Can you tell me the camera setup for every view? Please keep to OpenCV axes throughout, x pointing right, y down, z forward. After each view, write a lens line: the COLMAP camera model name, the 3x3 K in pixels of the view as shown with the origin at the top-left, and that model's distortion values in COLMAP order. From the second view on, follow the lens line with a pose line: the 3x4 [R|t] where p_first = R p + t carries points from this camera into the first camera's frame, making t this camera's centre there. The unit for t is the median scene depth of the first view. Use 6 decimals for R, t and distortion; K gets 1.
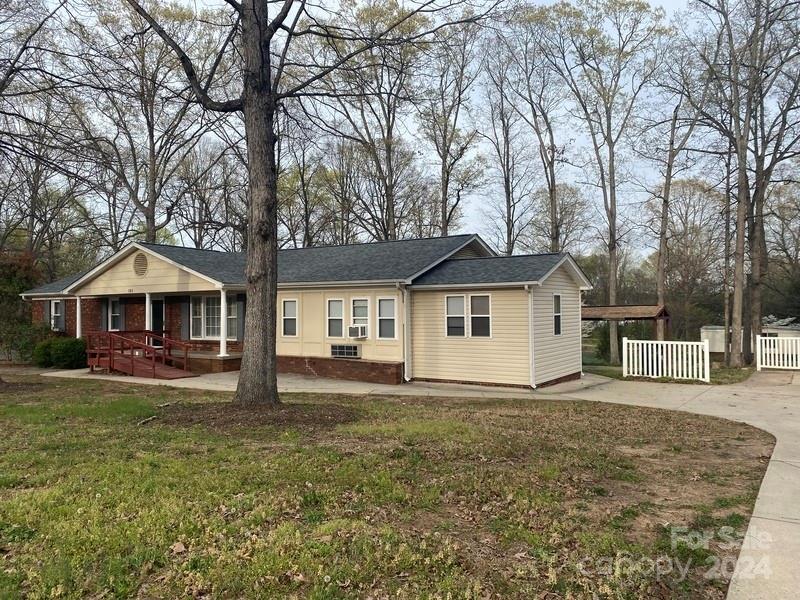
lens RADIAL K [[617.8, 0, 398.1], [0, 617.8, 300.7], [0, 0, 1]] dist [0.037866, -0.034010]
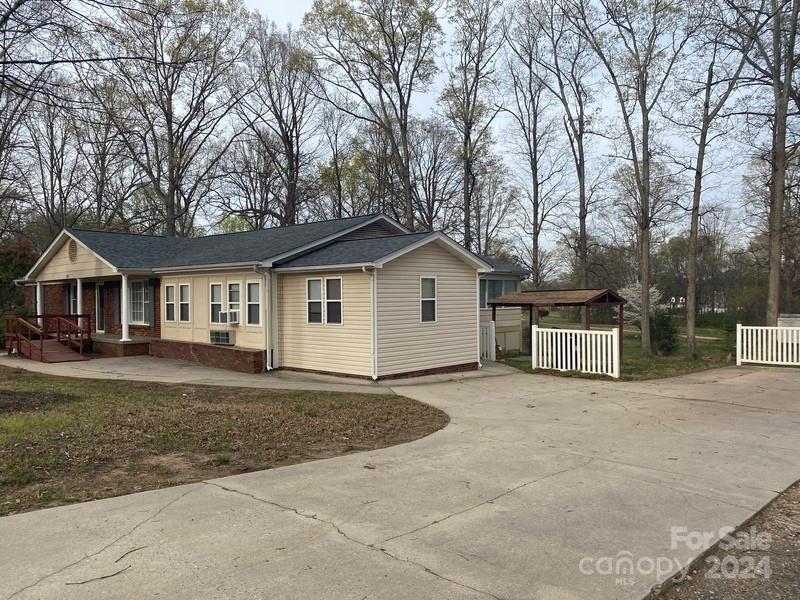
lens RADIAL K [[617.8, 0, 402.5], [0, 617.8, 297.4], [0, 0, 1]] dist [0.037866, -0.034010]
pose [[0.984387, -0.000287, -0.176018, 0.340291], [0.003438, 0.999839, 0.017598, 0.002791], [0.175985, -0.017928, 0.984230, 0.094806]]
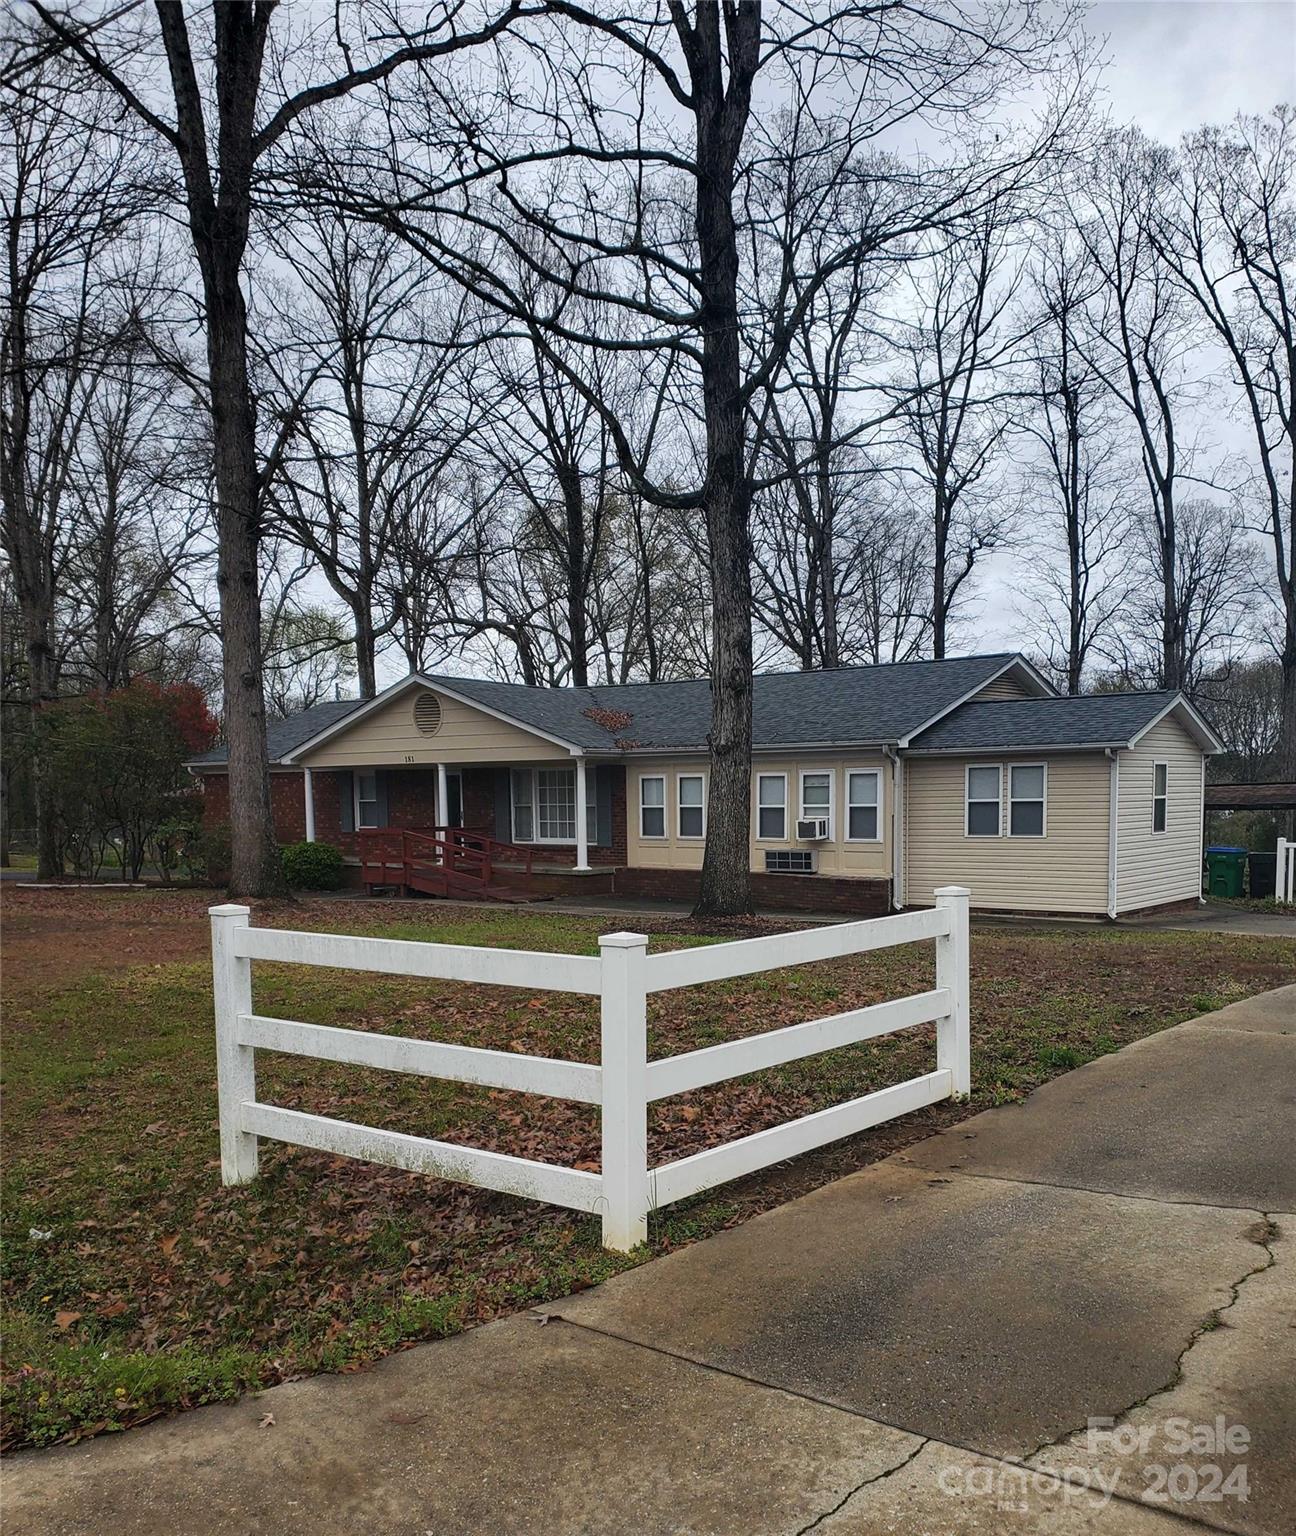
lens RADIAL K [[1432.5, 0, 703.6], [0, 1432.5, 884.3], [0, 0, 1]] dist [0.044920, 0.000000]
pose [[0.997489, 0.001035, -0.070809, -0.068689], [0.004503, 0.996942, 0.078017, -0.003812], [0.070673, -0.078140, 0.994434, -0.348810]]
